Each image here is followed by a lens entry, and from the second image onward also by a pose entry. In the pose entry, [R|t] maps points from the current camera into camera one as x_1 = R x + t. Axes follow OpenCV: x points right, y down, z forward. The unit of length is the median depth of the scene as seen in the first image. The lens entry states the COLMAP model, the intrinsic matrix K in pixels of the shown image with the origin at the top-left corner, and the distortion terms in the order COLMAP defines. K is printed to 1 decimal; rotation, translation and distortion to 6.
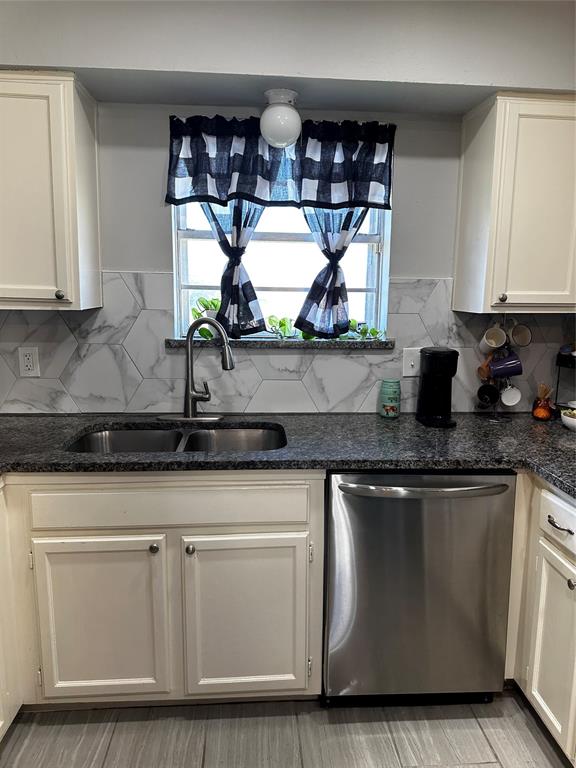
lens RADIAL K [[543.6, 0, 290.5], [0, 543.6, 385.3], [0, 0, 1]] dist [0.046532, -0.032799]
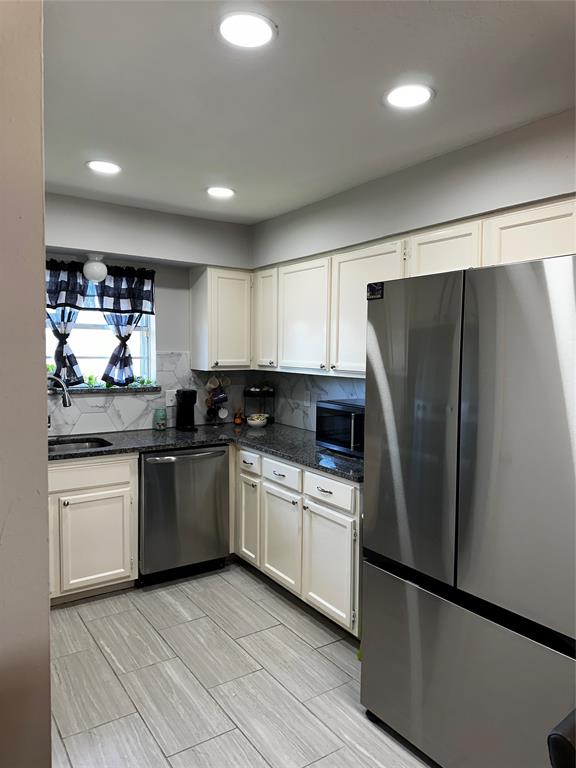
lens RADIAL K [[543.6, 0, 289.8], [0, 543.6, 382.8], [0, 0, 1]] dist [0.046532, -0.032799]
pose [[0.867327, -0.031346, 0.496751, -0.337112], [0.079263, 0.993978, -0.075670, 0.076688], [-0.491388, 0.105004, 0.864588, -0.770235]]
